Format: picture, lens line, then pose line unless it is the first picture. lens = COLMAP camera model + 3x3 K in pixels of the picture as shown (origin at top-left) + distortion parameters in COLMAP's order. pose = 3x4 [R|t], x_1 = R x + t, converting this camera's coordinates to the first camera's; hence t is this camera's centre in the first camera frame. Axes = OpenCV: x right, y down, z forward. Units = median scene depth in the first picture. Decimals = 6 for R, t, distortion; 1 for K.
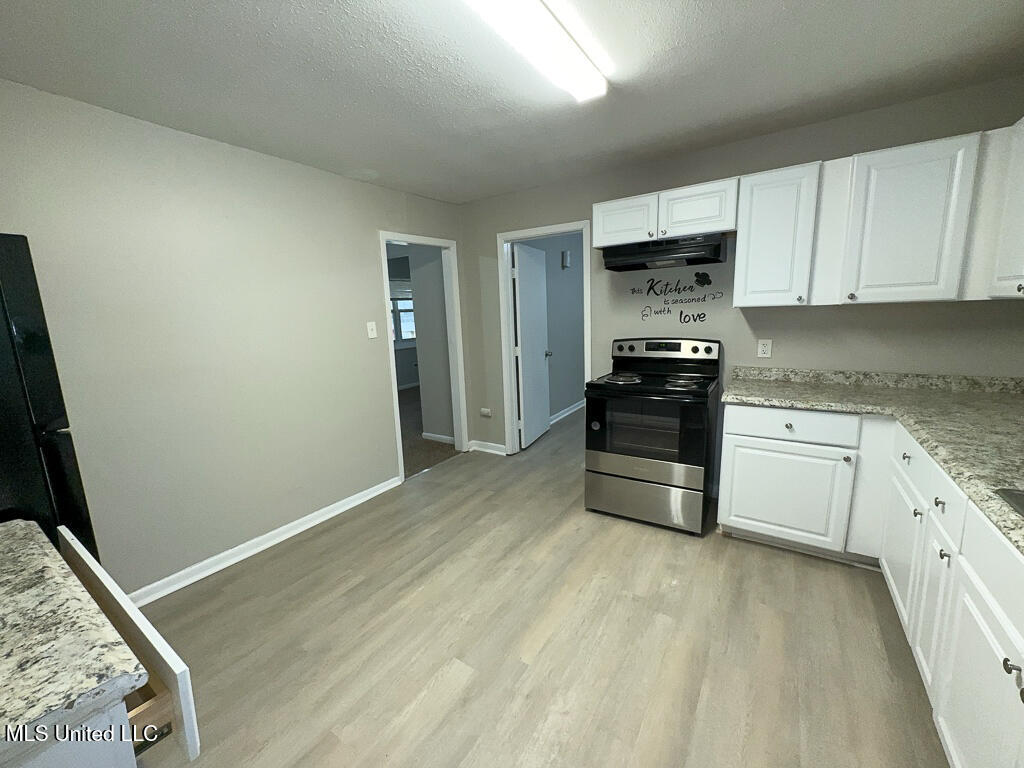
lens RADIAL K [[401.0, 0, 515.0], [0, 401.0, 380.5], [0, 0, 1]] dist [-0.010379, -0.000066]
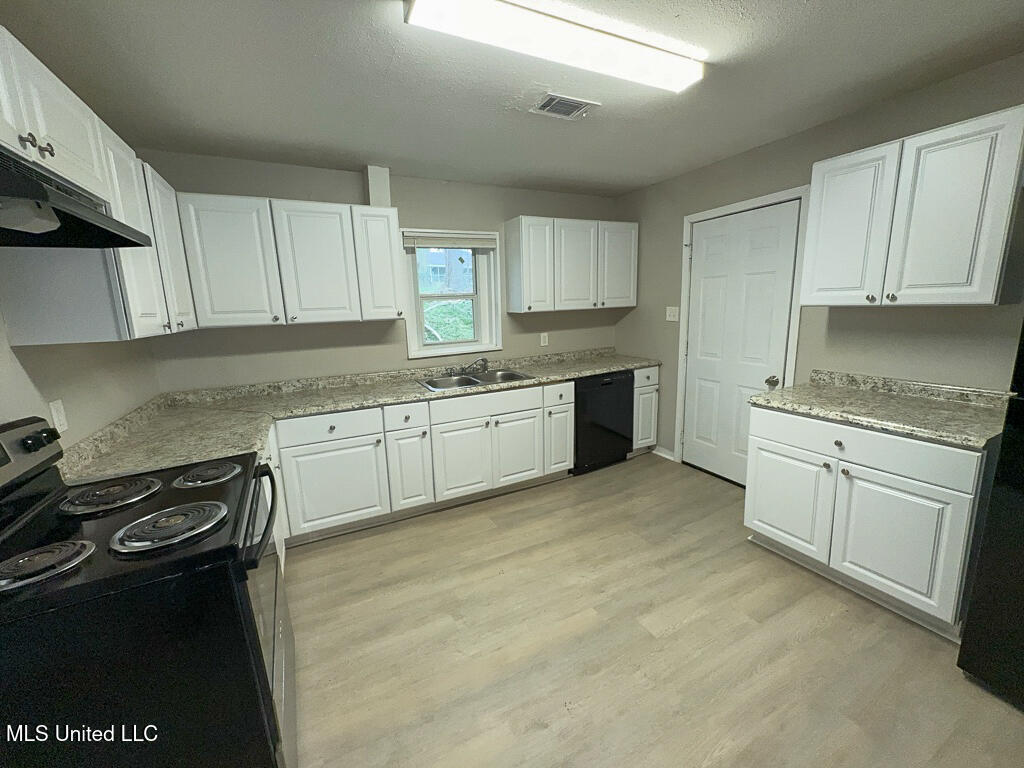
lens RADIAL K [[408.7, 0, 511.6], [0, 408.7, 382.6], [0, 0, 1]] dist [-0.001363, 0.000071]
pose [[-0.862116, -0.032531, 0.505666, -0.296664], [0.147054, 0.938925, 0.311118, -0.286319], [-0.484904, 0.342580, -0.804678, 1.571472]]
